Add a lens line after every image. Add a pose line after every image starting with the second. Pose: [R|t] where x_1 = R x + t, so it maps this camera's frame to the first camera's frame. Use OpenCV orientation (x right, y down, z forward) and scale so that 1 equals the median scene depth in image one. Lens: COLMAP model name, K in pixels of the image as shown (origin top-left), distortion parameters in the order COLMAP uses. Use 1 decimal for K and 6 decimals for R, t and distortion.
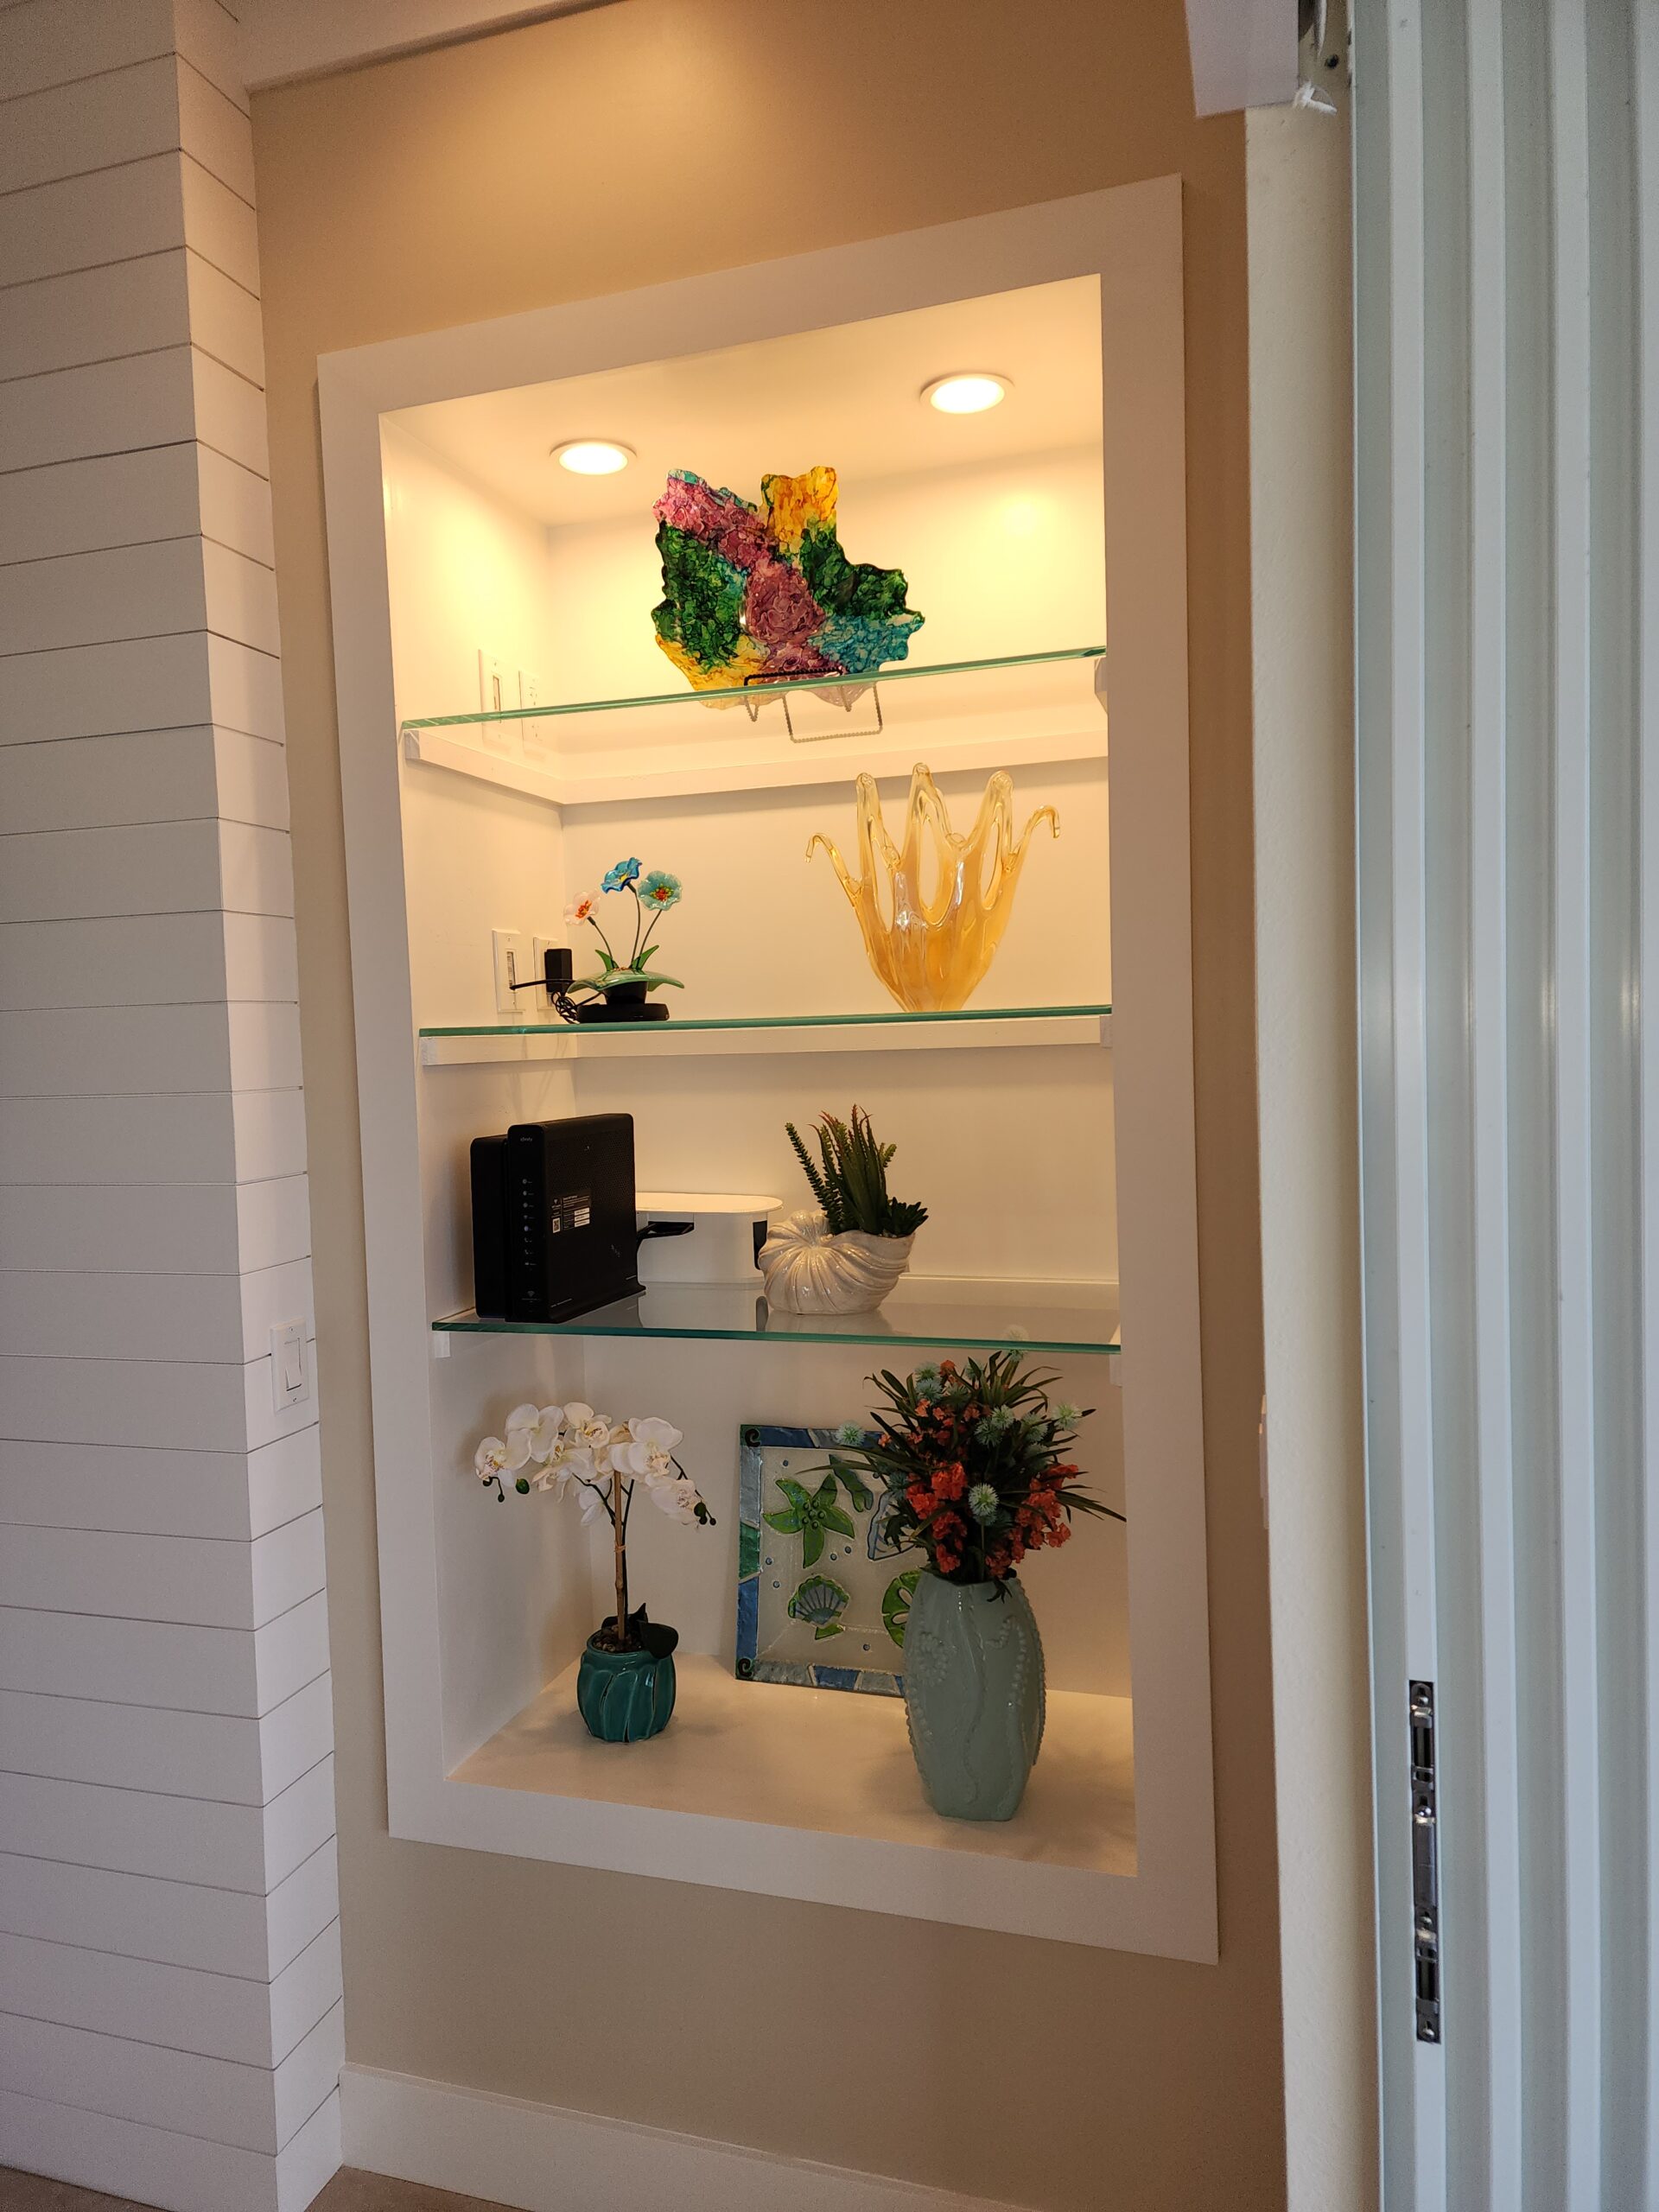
lens RADIAL K [[1480.3, 0, 821.0], [0, 1480.3, 1097.0], [0, 0, 1]] dist [0.074024, -0.066309]
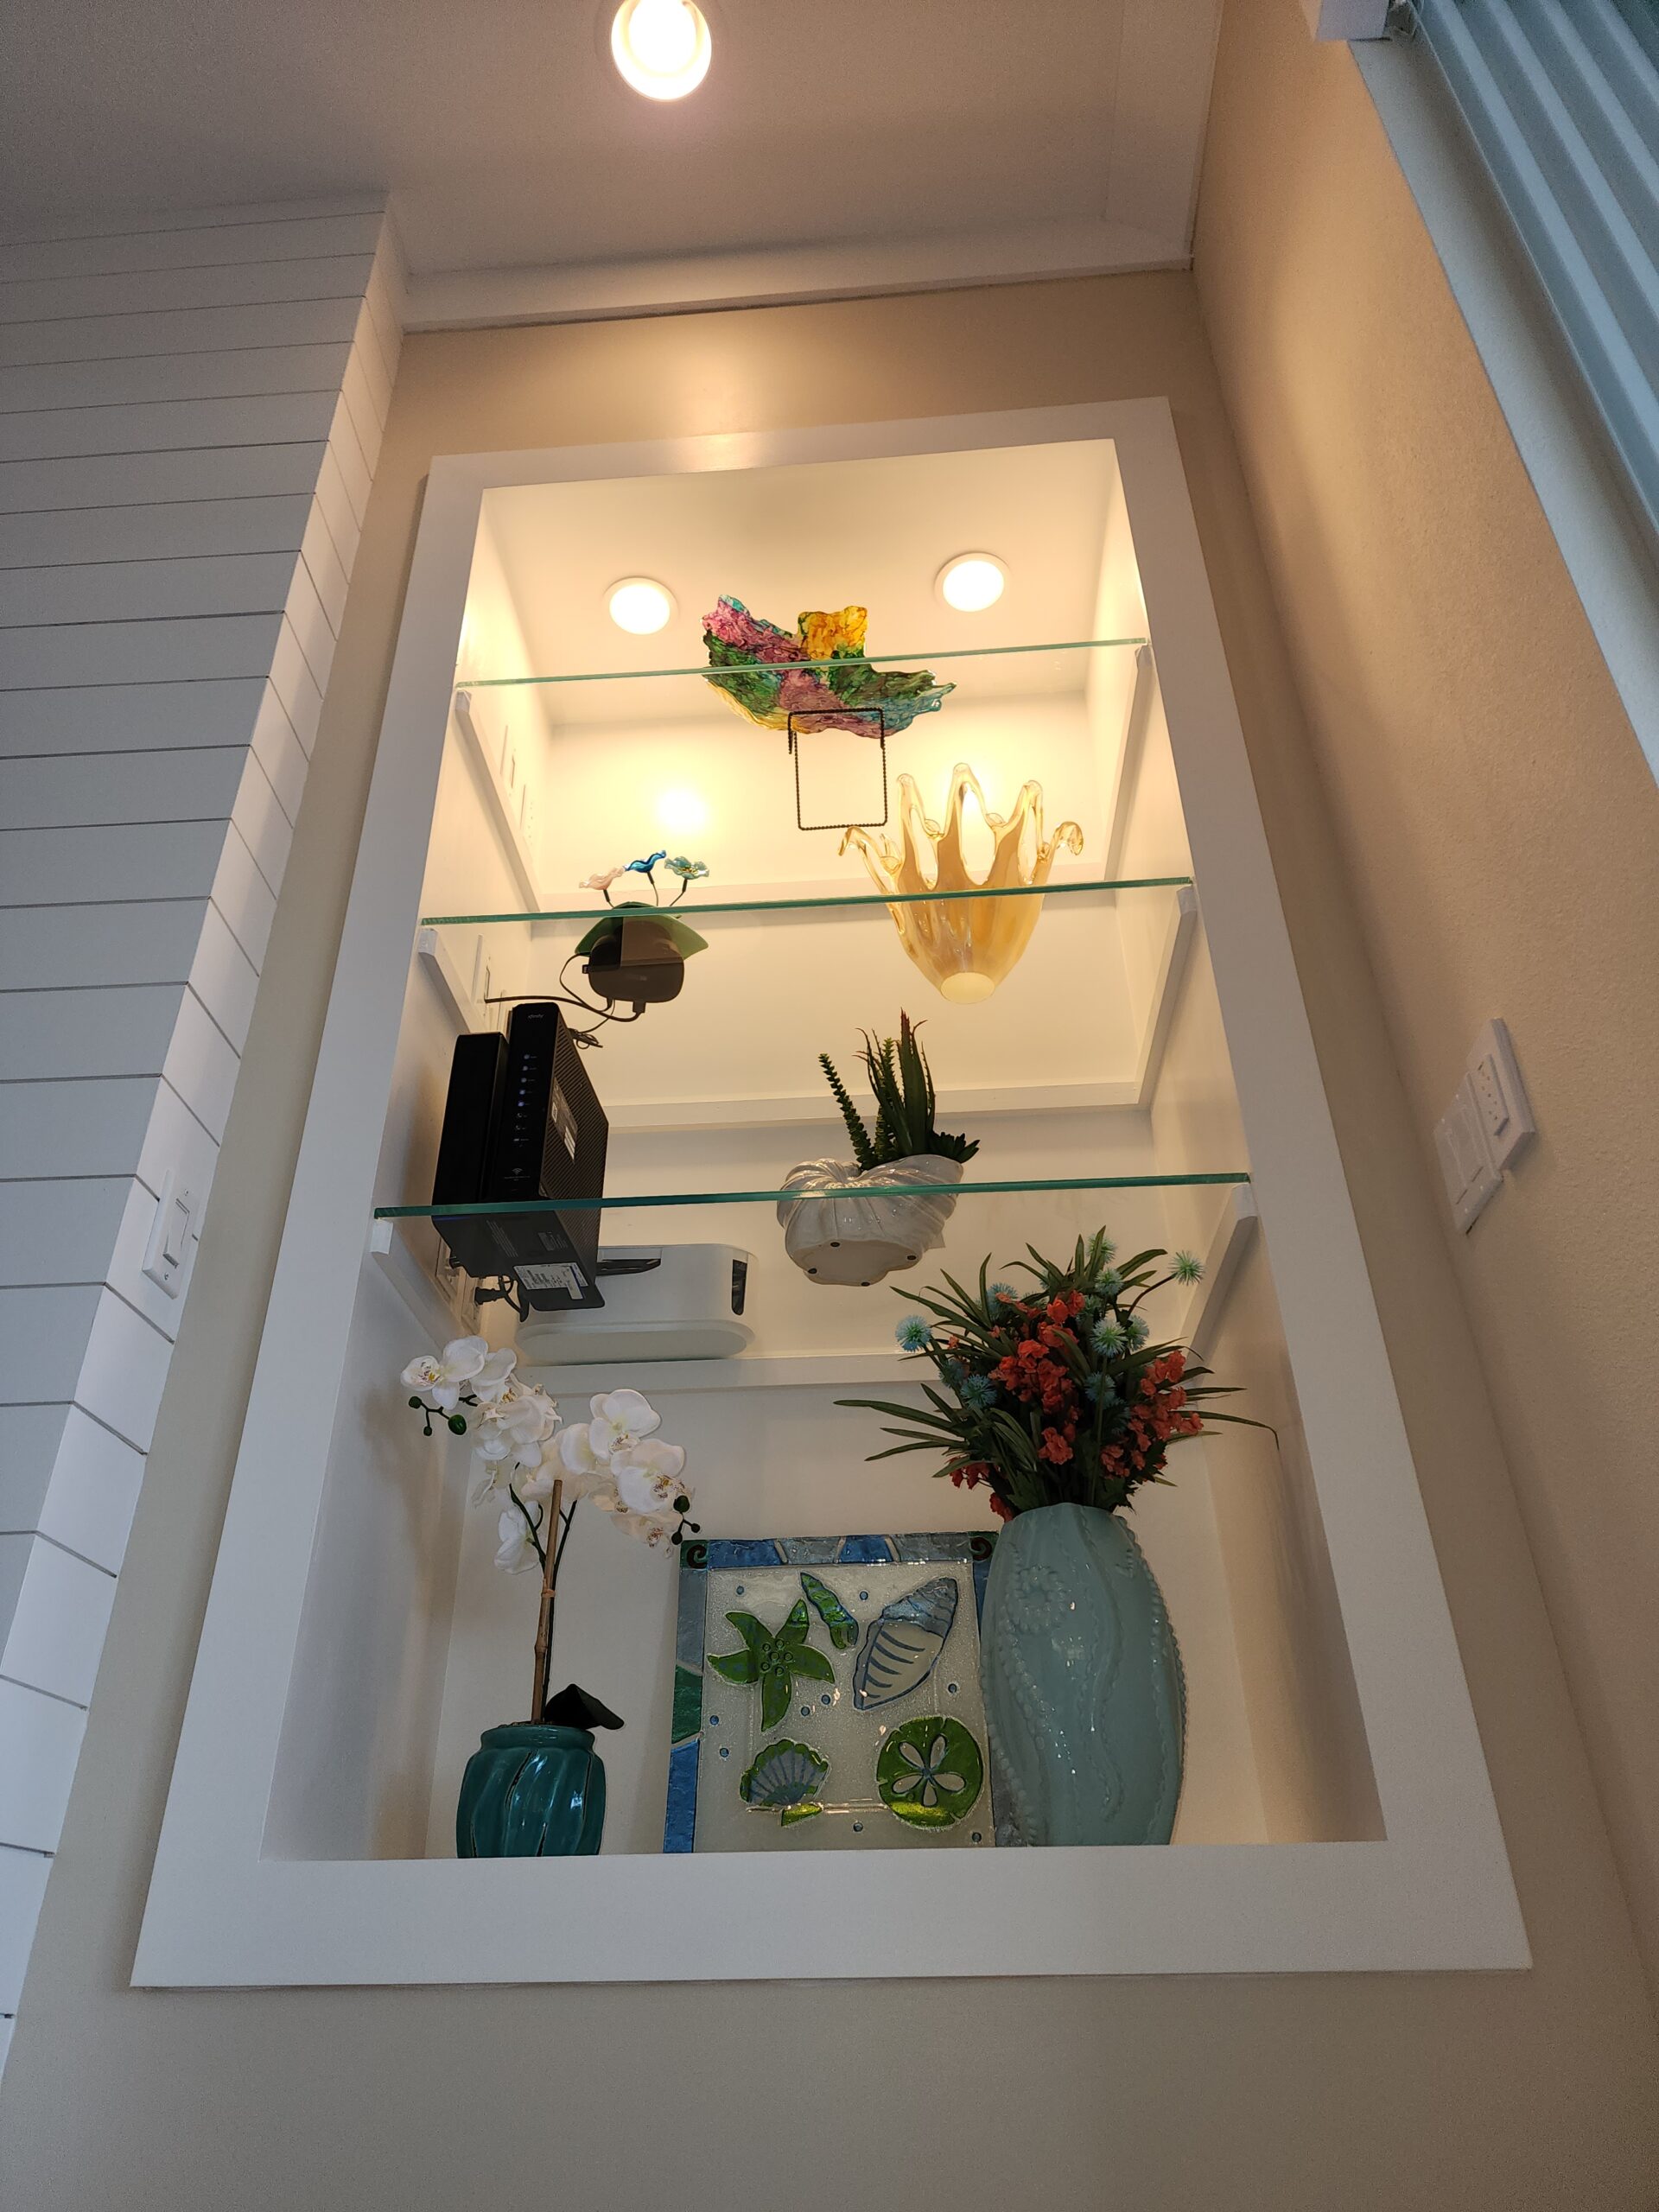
lens RADIAL K [[1478.9, 0, 814.1], [0, 1478.9, 1086.0], [0, 0, 1]] dist [0.080546, -0.074341]
pose [[0.973573, 0.139402, 0.180896, -0.185590], [-0.009876, 0.817050, -0.576483, 0.549242], [-0.228164, 0.559461, 0.796834, 0.278891]]
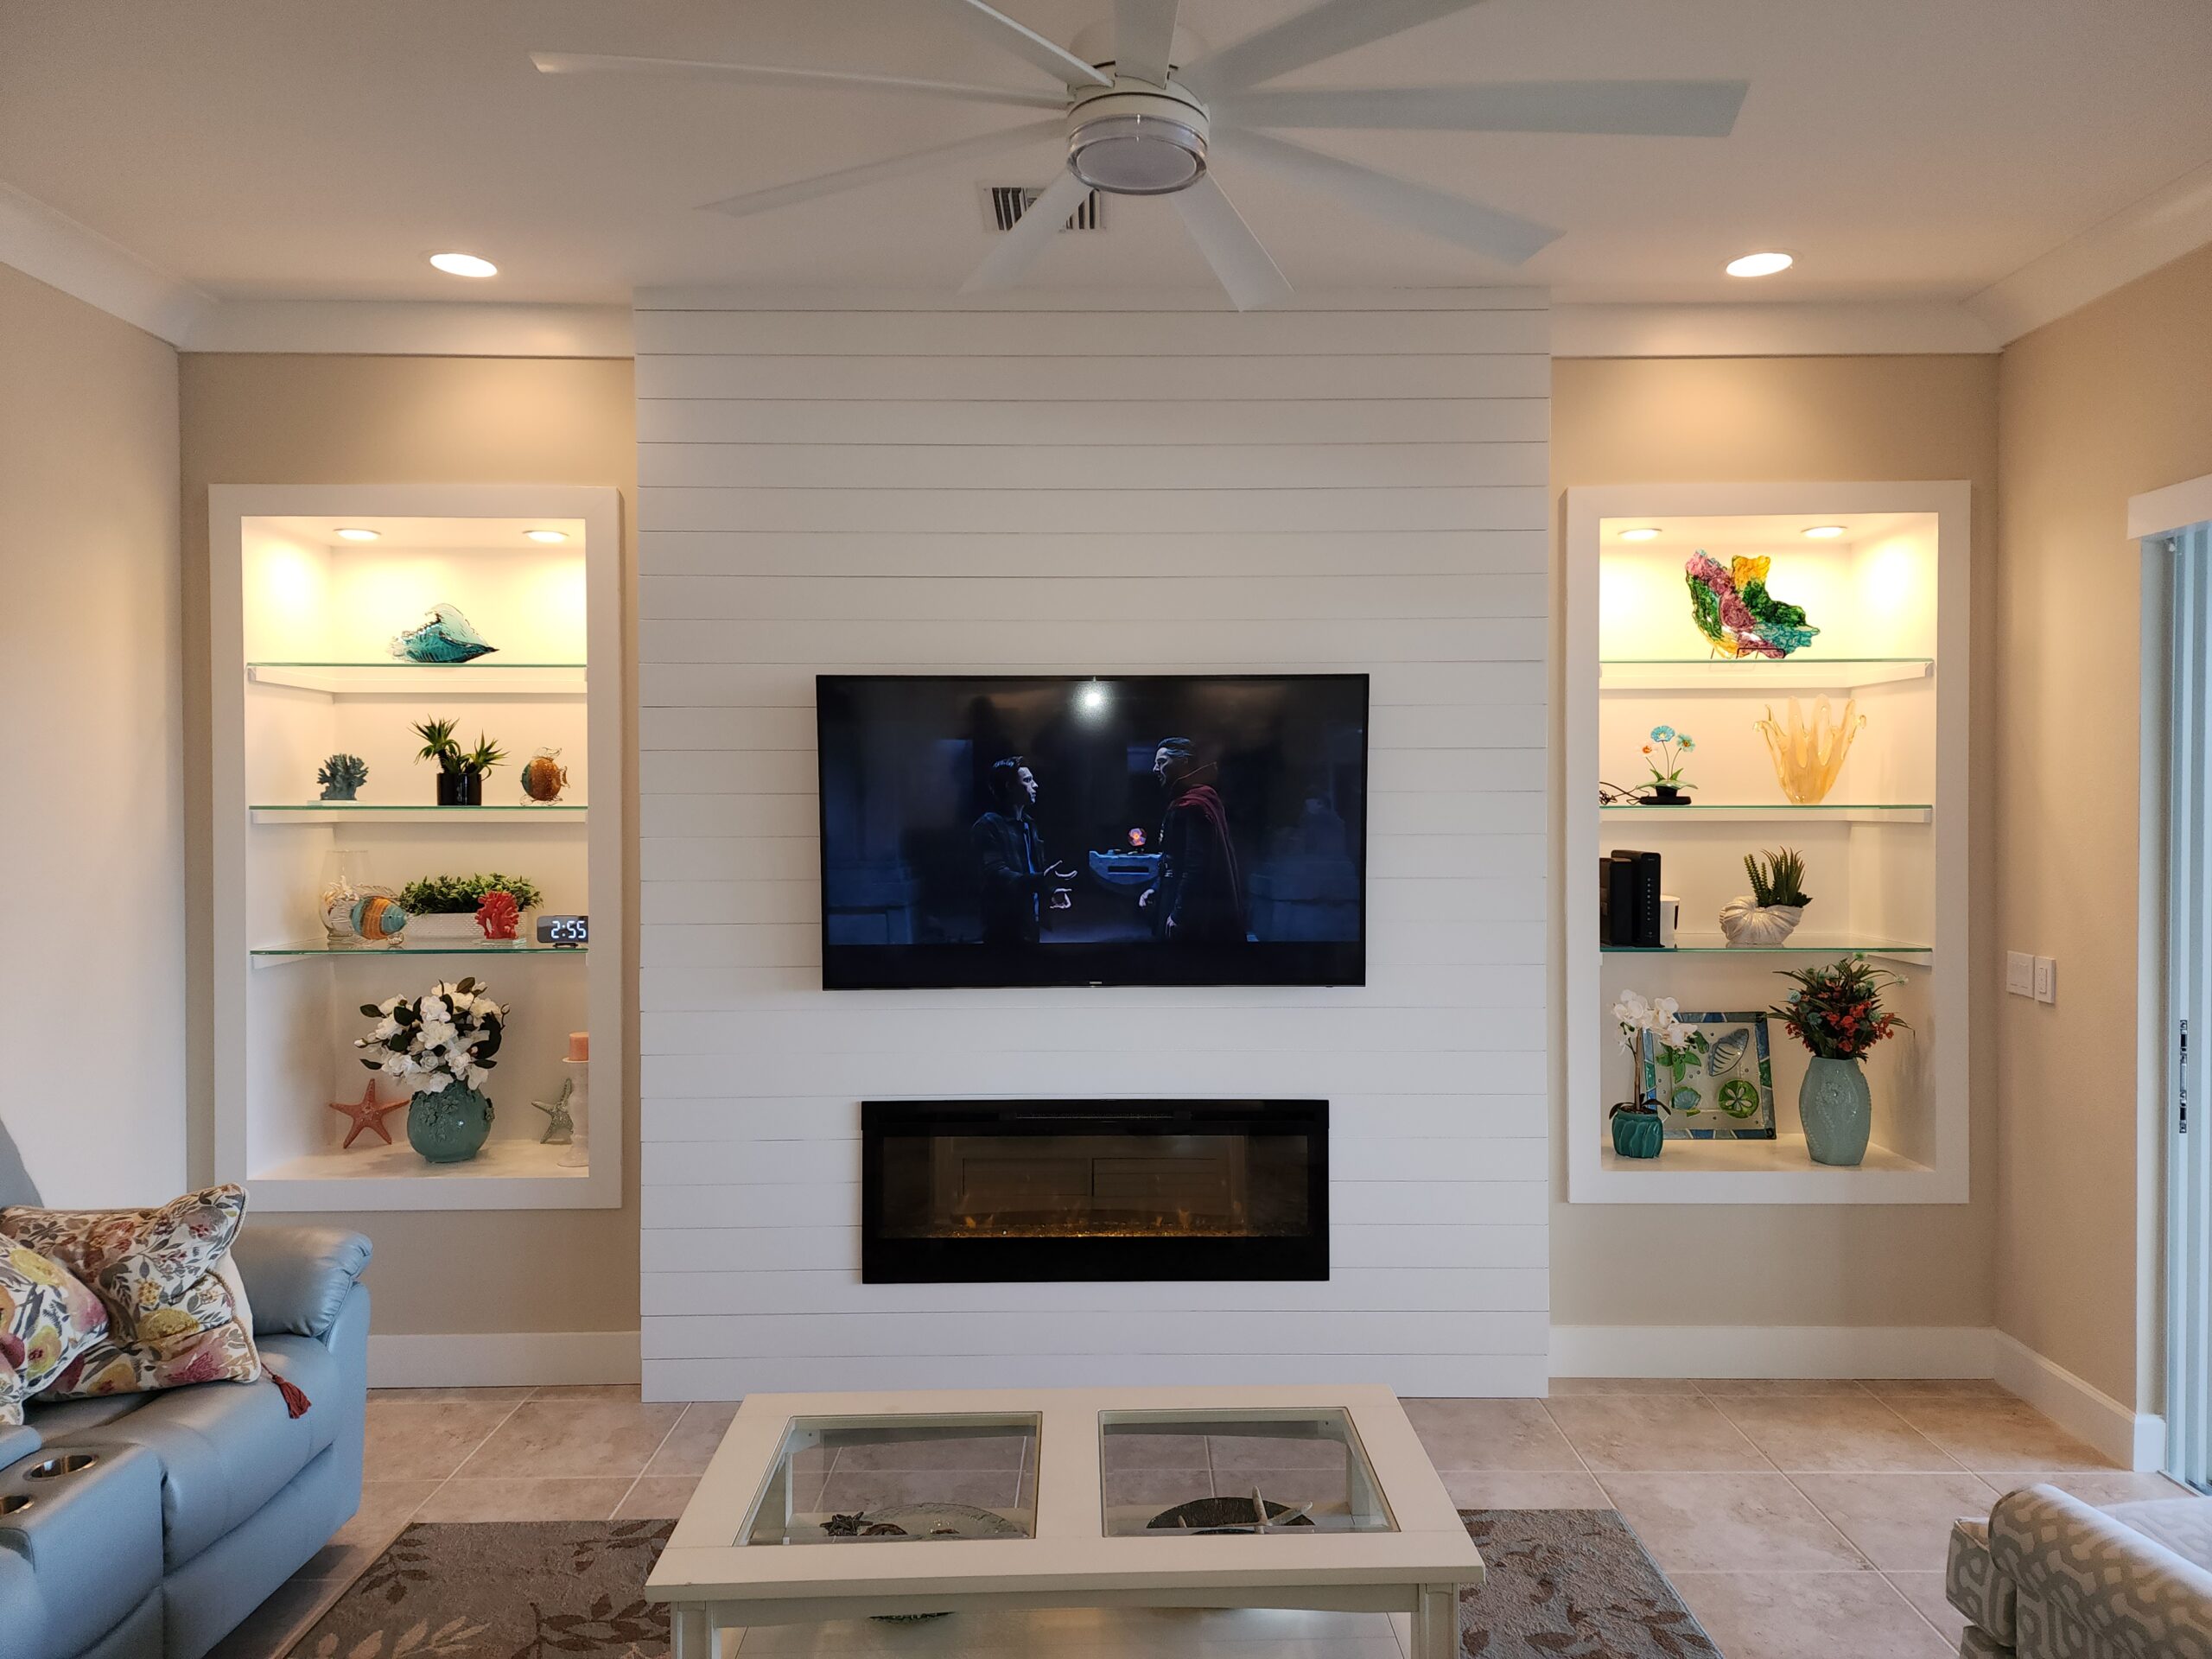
lens RADIAL K [[1480.3, 0, 1101.3], [0, 1480.3, 826.7], [0, 0, 1]] dist [0.074024, -0.066309]
pose [[0.952788, 0.026095, 0.302514, -1.547449], [-0.015501, 0.999181, -0.037368, 0.071447], [-0.303242, 0.030915, 0.952412, -0.771163]]
